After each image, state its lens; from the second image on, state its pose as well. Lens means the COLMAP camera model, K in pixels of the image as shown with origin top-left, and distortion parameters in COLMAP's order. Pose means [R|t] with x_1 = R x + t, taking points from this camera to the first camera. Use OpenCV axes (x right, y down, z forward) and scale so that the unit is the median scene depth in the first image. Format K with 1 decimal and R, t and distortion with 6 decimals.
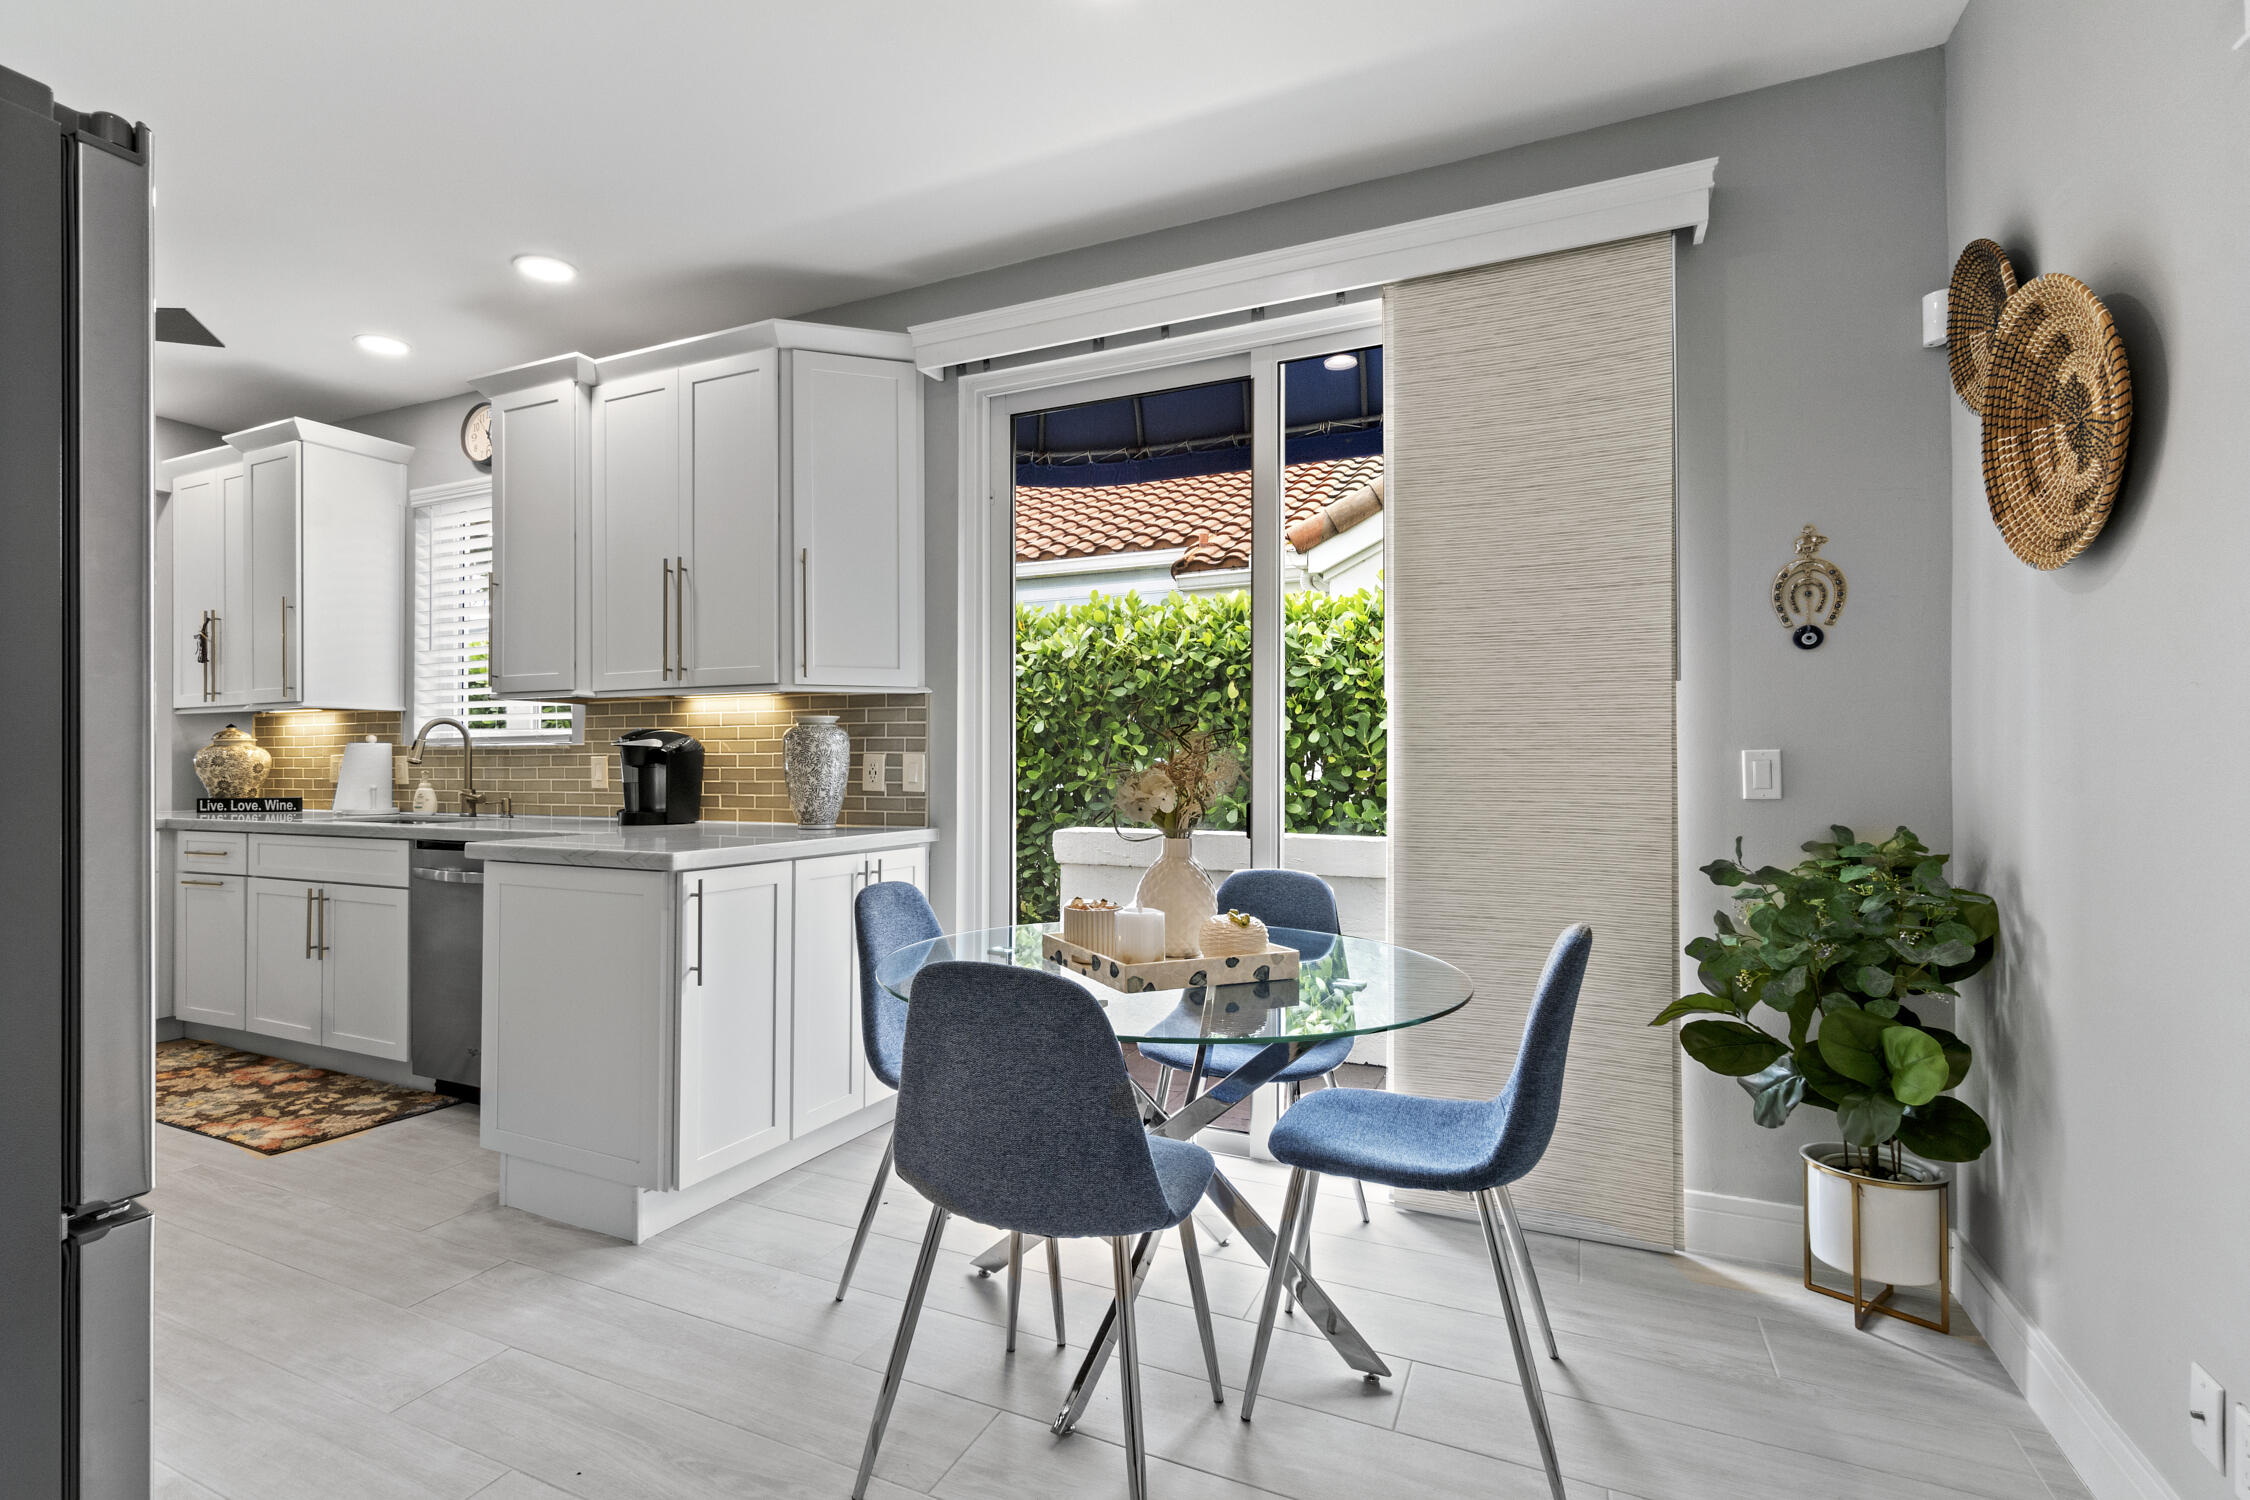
lens RADIAL K [[1084.2, 0, 1126.2], [0, 1084.2, 758.7], [0, 0, 1]] dist [0.006706, -0.001363]
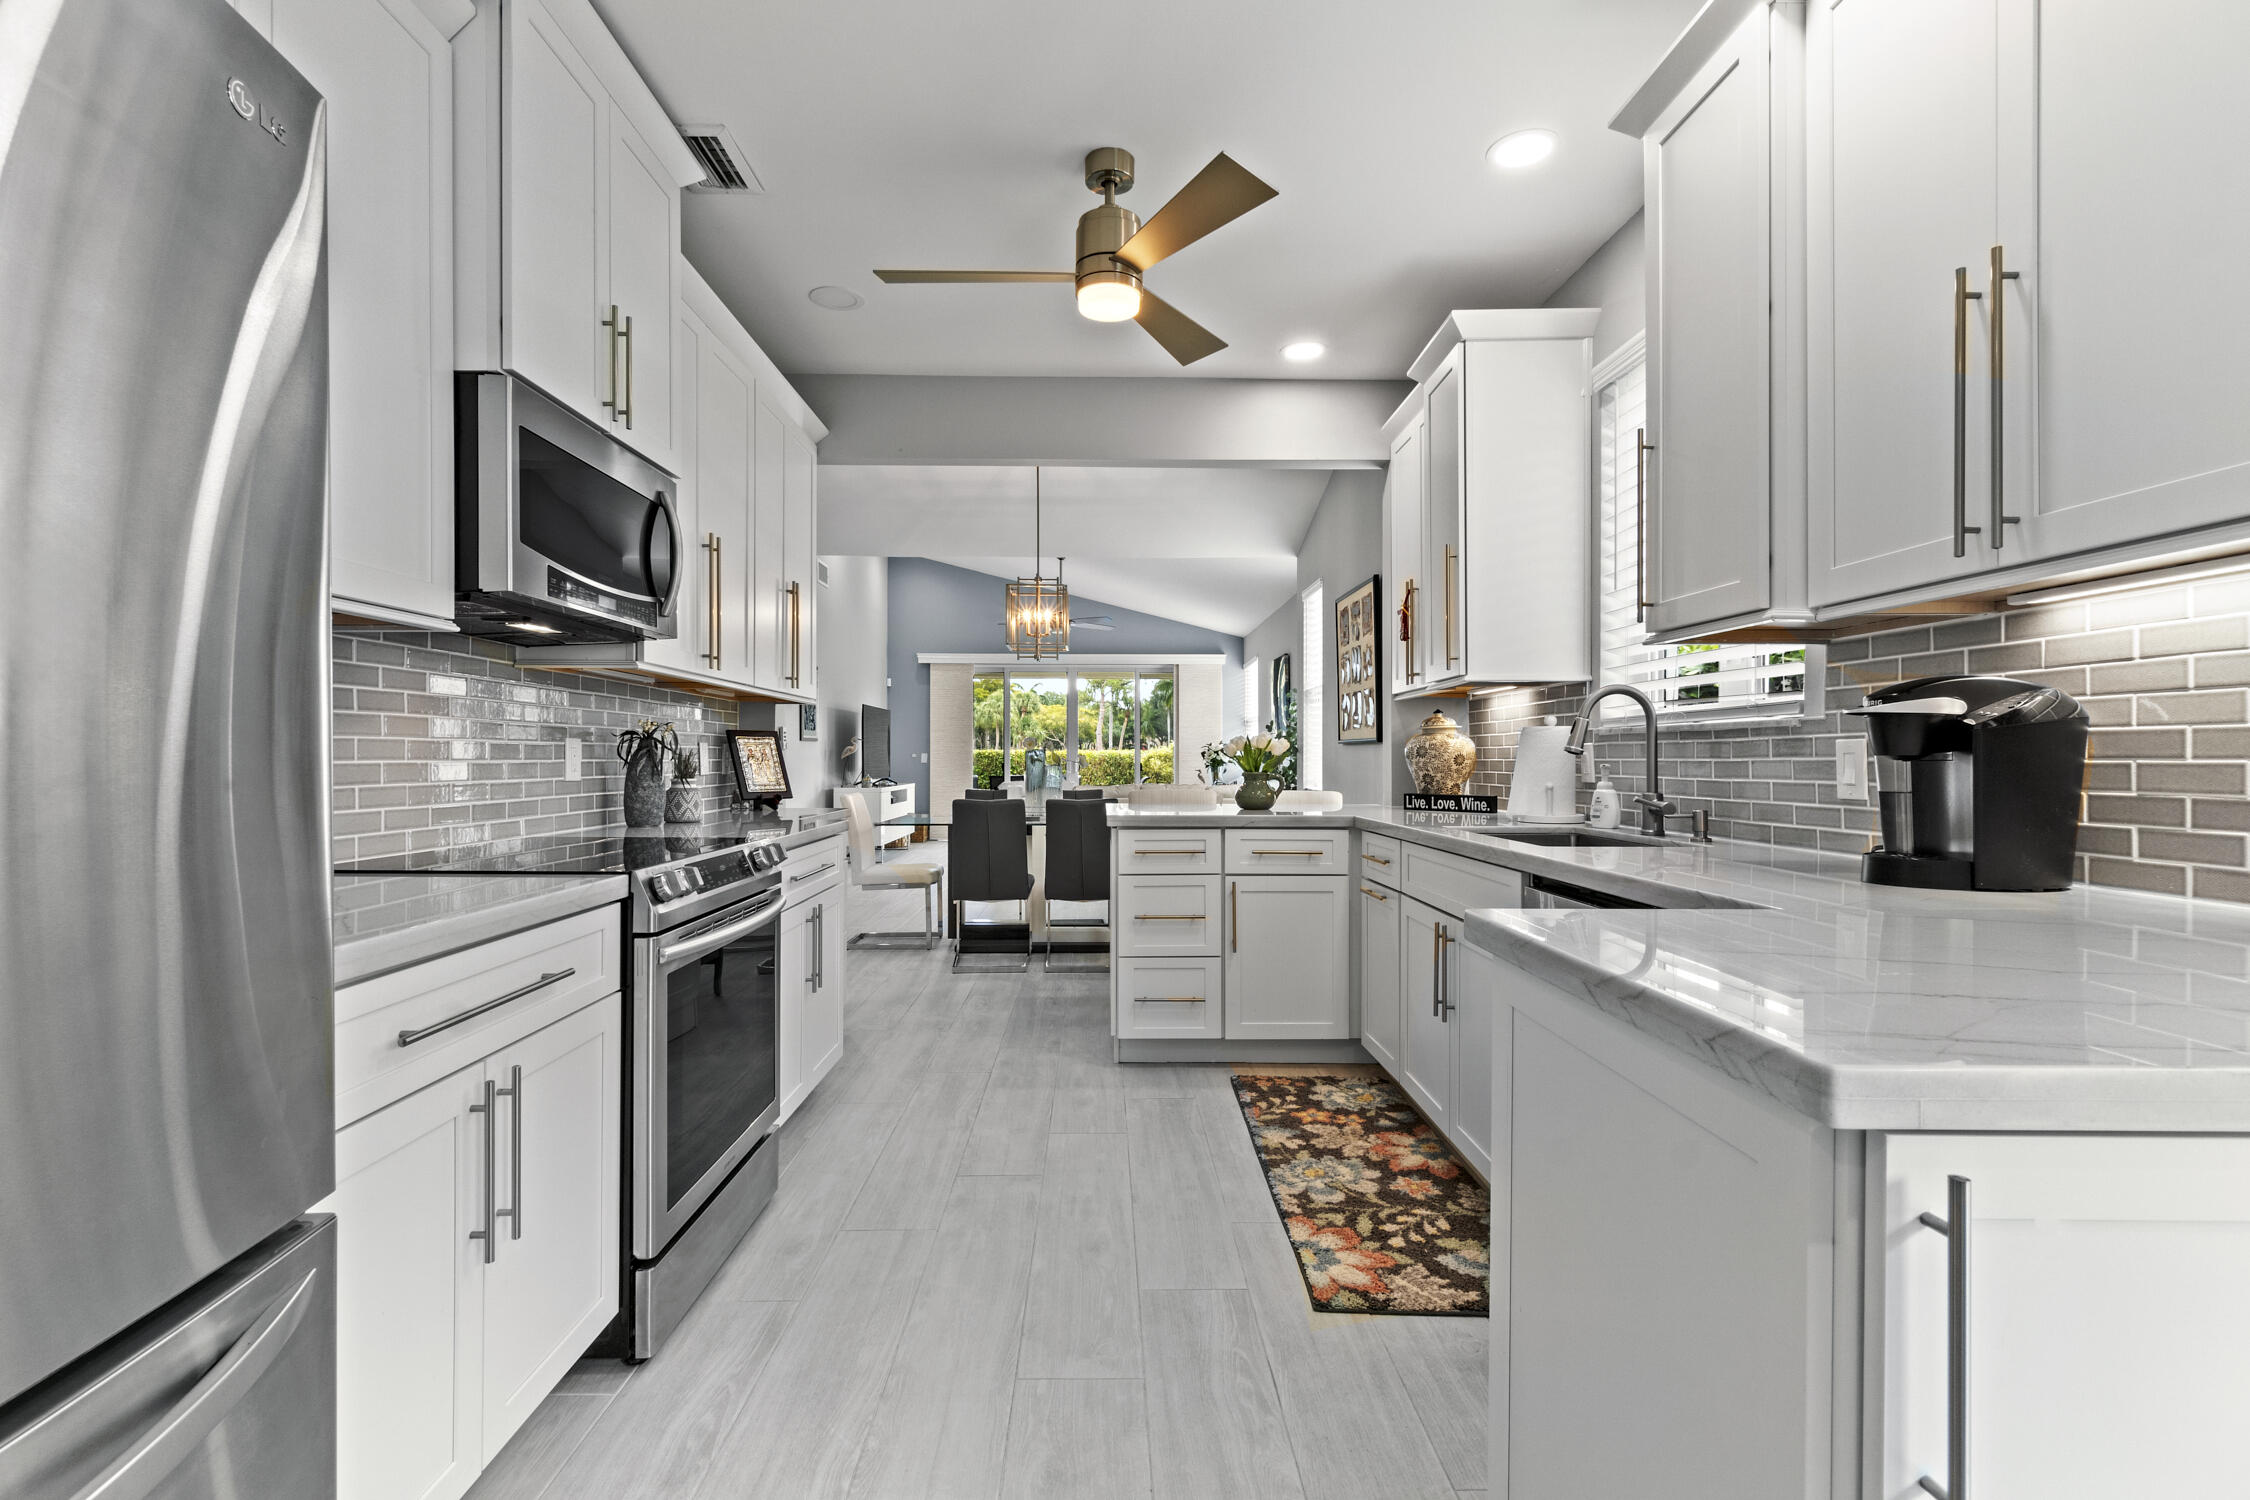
lens RADIAL K [[1084.2, 0, 1126.2], [0, 1084.2, 758.7], [0, 0, 1]] dist [0.006706, -0.001363]
pose [[0.417356, -0.000083, -0.908743, -0.163338], [0.009043, 0.999951, 0.004062, 0.002453], [0.908698, -0.009913, 0.417336, 0.493497]]
